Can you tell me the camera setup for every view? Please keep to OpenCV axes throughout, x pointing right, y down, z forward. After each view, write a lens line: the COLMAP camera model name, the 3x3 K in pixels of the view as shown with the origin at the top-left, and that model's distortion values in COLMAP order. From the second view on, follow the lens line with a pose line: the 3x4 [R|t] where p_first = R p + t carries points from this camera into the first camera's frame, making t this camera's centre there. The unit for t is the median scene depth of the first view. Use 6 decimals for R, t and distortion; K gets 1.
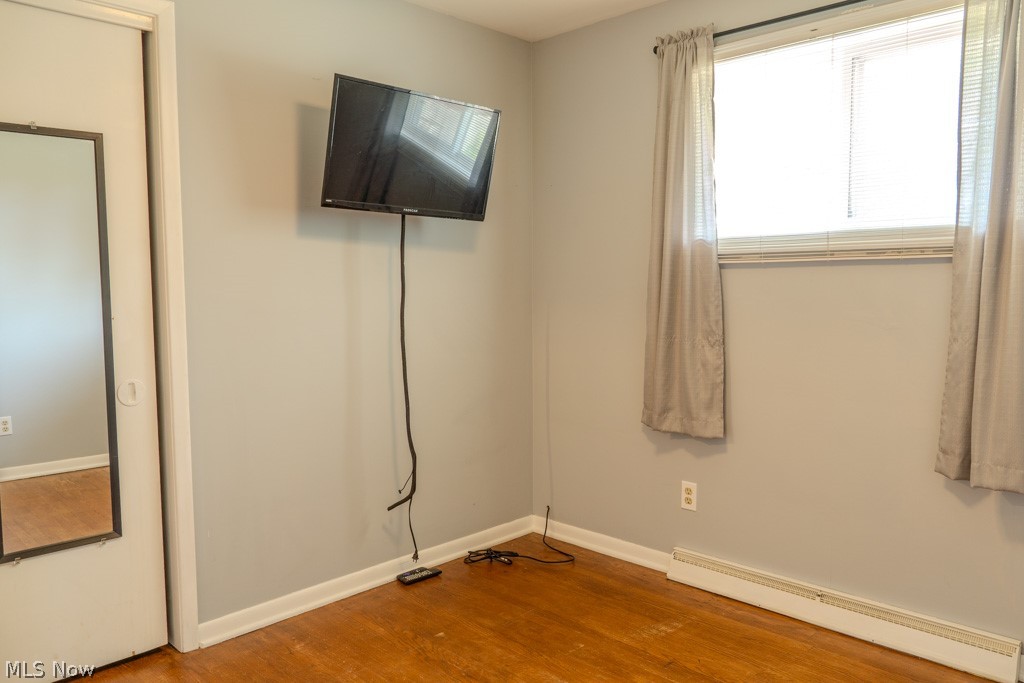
lens RADIAL K [[790.5, 0, 509.7], [0, 790.5, 340.9], [0, 0, 1]] dist [-0.013282, 0.001641]
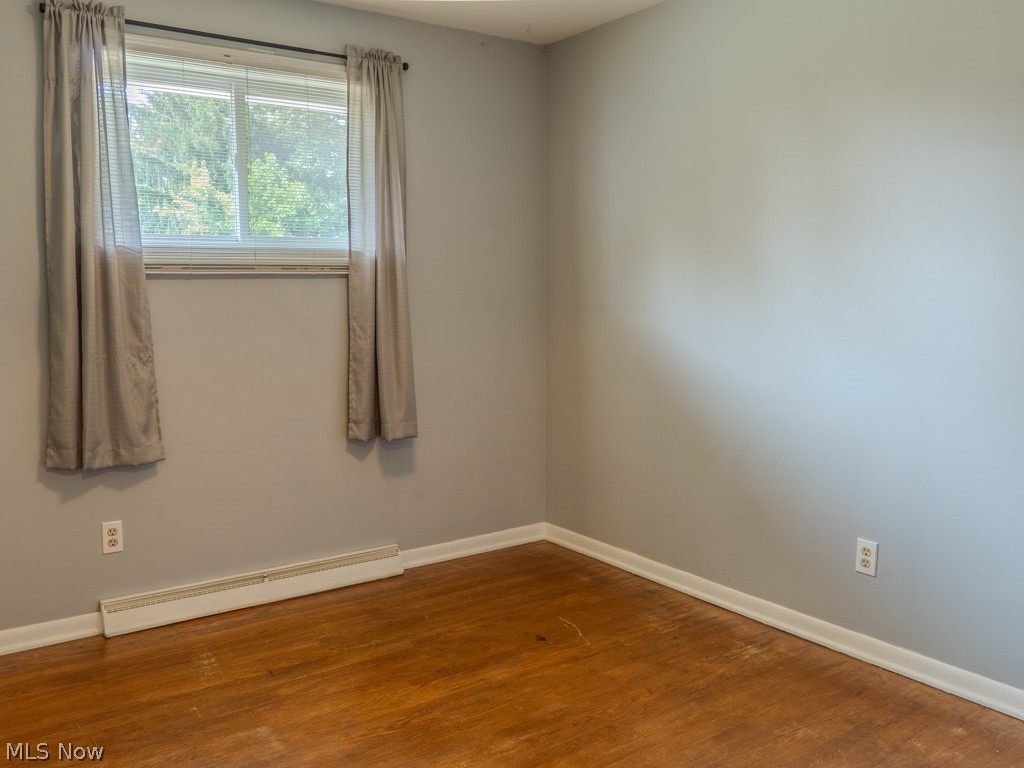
lens RADIAL K [[845.4, 0, 509.6], [0, 845.4, 384.9], [0, 0, 1]] dist [-0.001262, -0.013096]
pose [[0.154620, -0.103529, 0.982535, -0.681053], [0.078239, 0.992654, 0.092283, -0.027453], [-0.984871, 0.062604, 0.161584, 0.444332]]
